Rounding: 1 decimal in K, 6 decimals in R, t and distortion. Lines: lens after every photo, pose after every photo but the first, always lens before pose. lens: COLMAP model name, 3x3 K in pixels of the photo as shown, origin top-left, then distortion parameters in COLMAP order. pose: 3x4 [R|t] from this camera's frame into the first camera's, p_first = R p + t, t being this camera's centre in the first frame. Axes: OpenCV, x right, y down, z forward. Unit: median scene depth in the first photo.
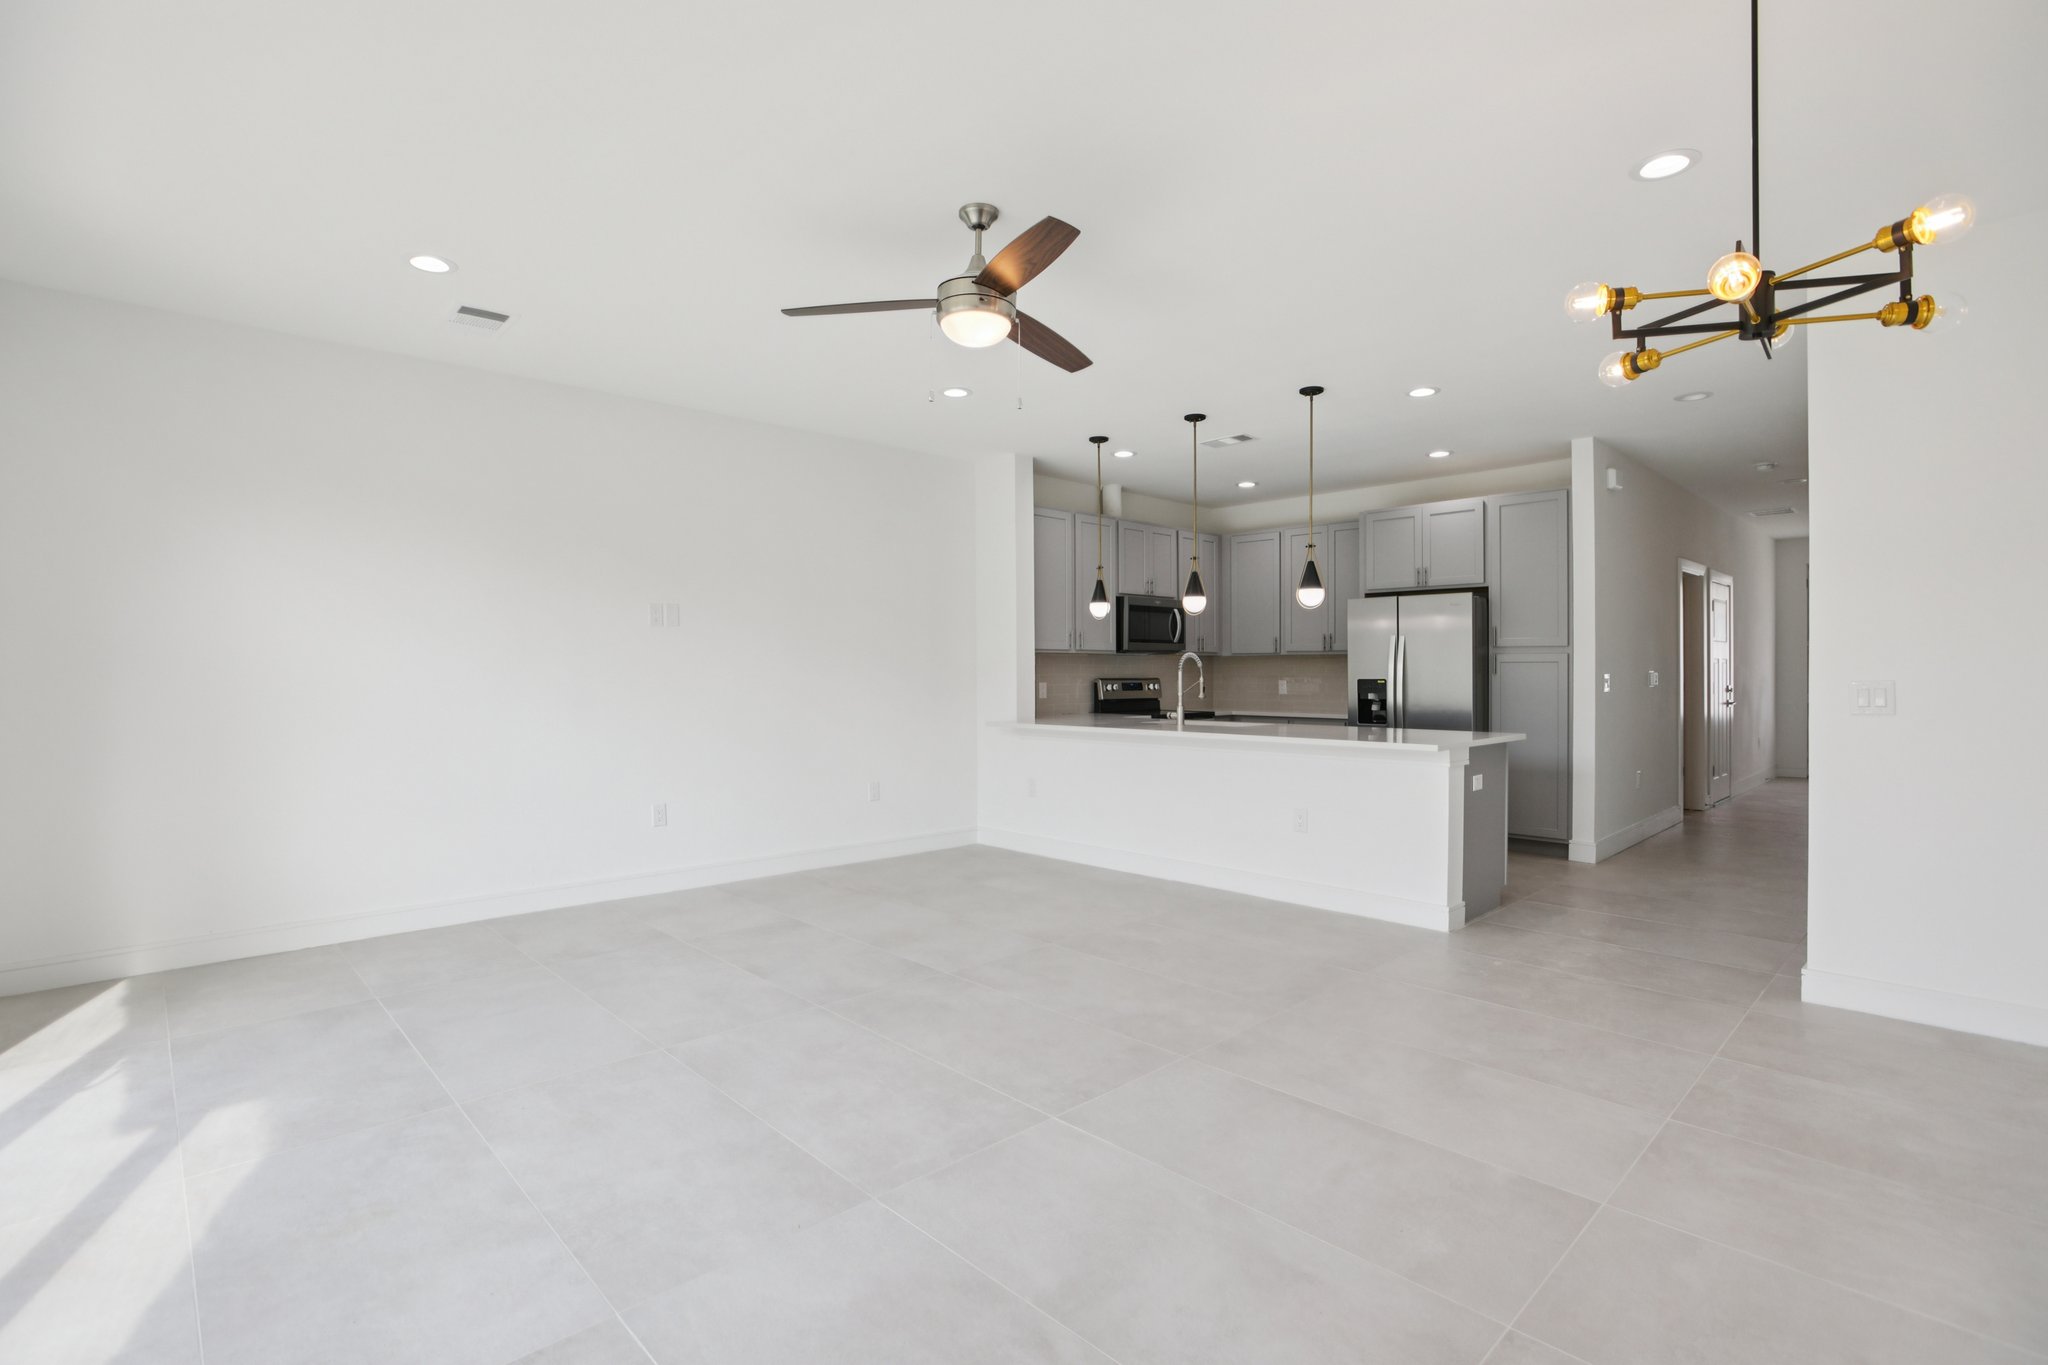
lens RADIAL K [[965.6, 0, 1016.1], [0, 965.6, 673.7], [0, 0, 1]] dist [-0.049672, 0.019880]
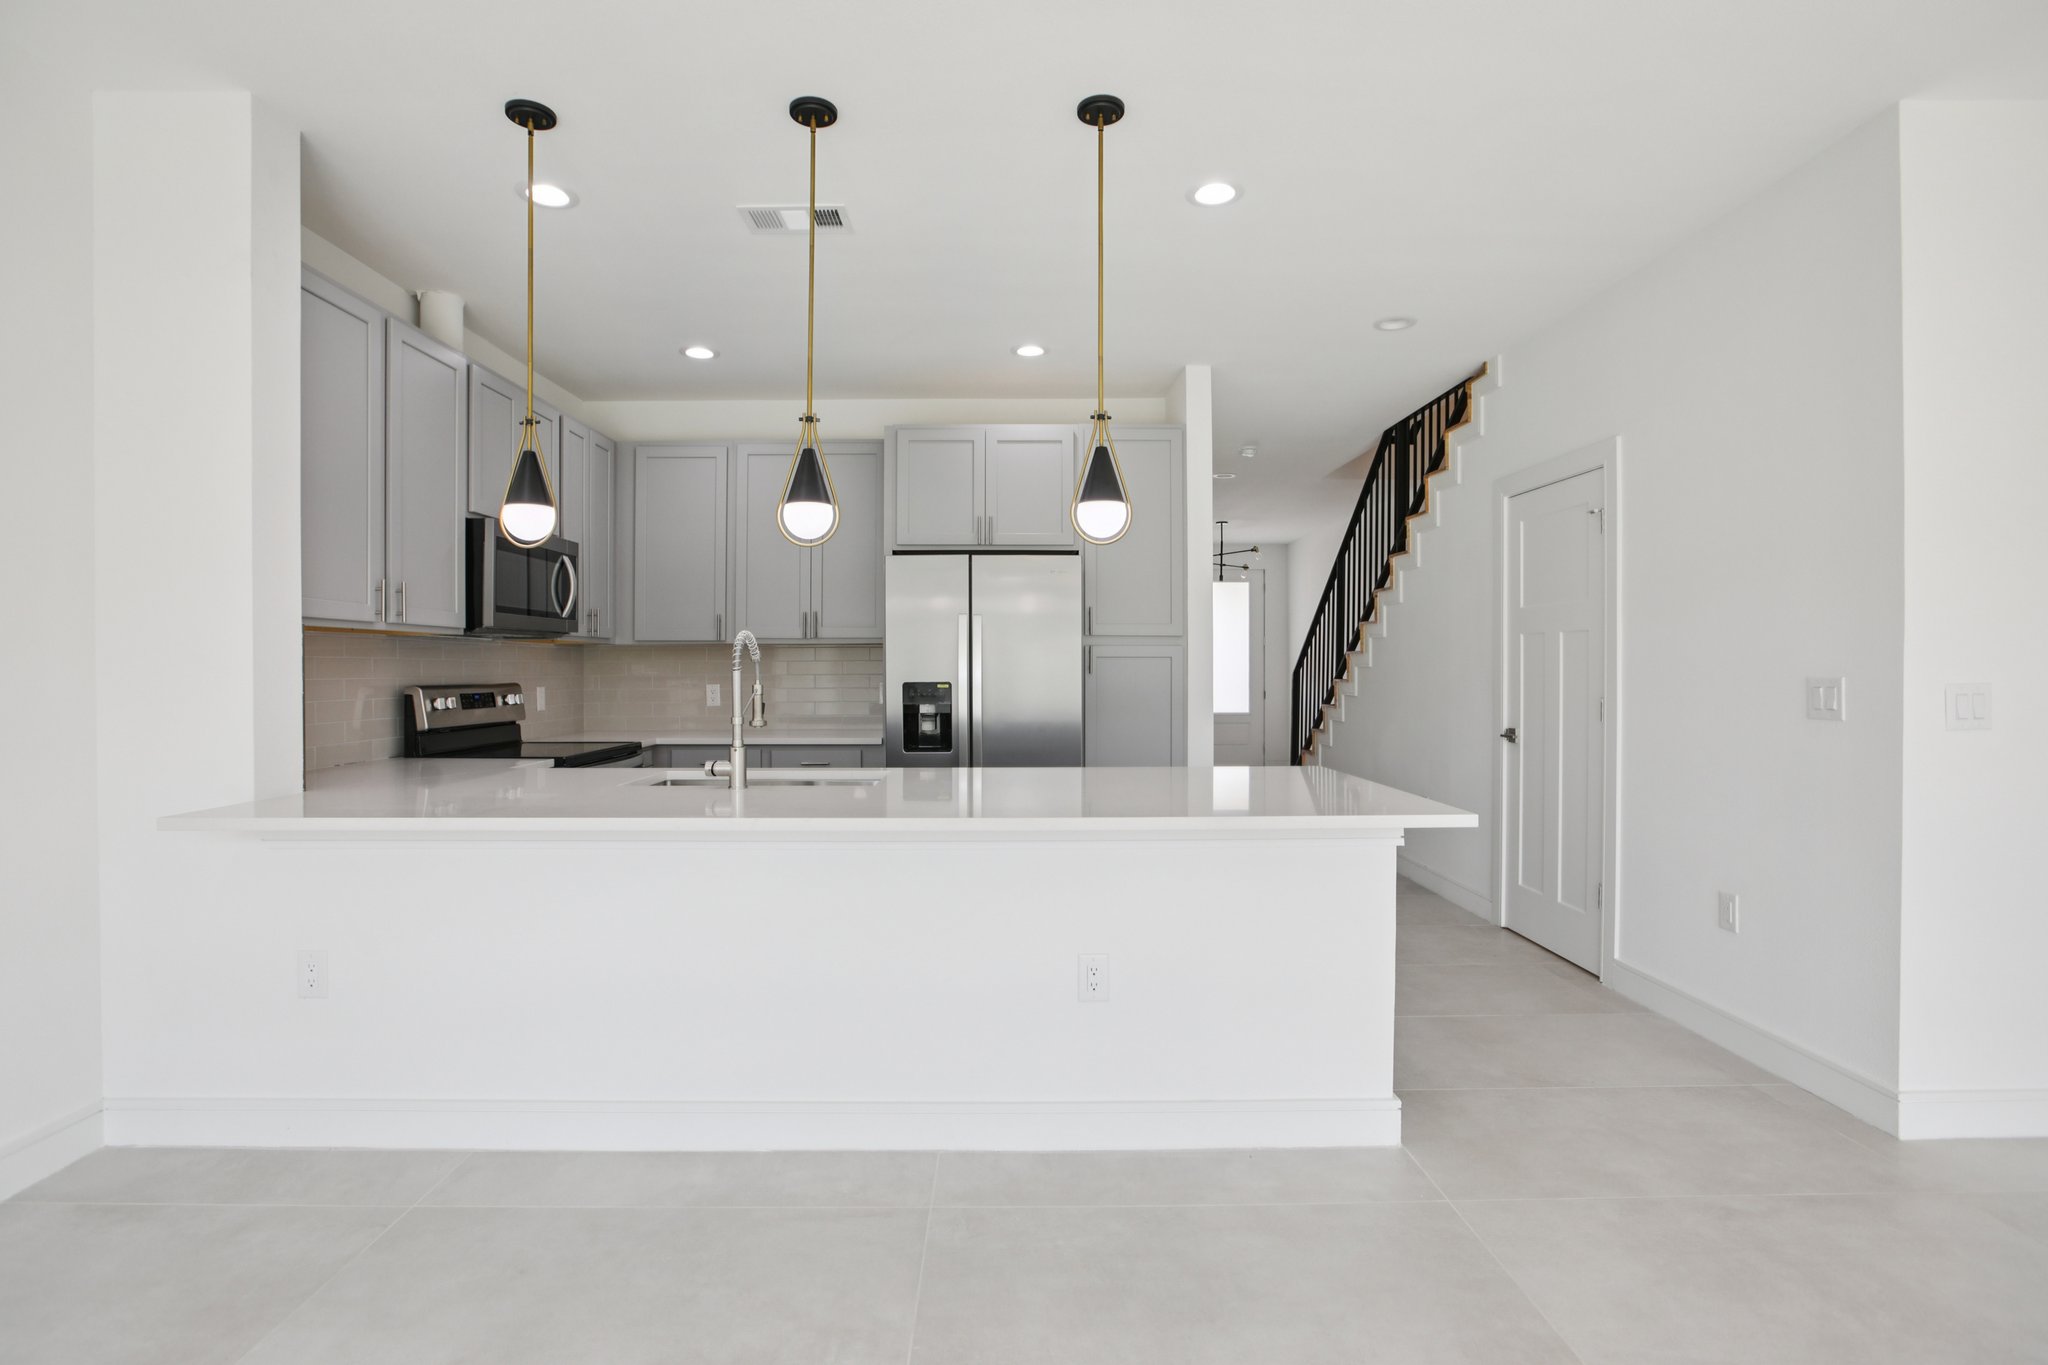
lens RADIAL K [[965.6, 0, 1016.1], [0, 965.6, 673.7], [0, 0, 1]] dist [-0.049672, 0.019880]
pose [[0.686437, -0.006971, 0.727156, -0.059210], [0.004371, 0.999976, 0.005461, -0.002863], [-0.727176, -0.000570, 0.686450, 0.492939]]
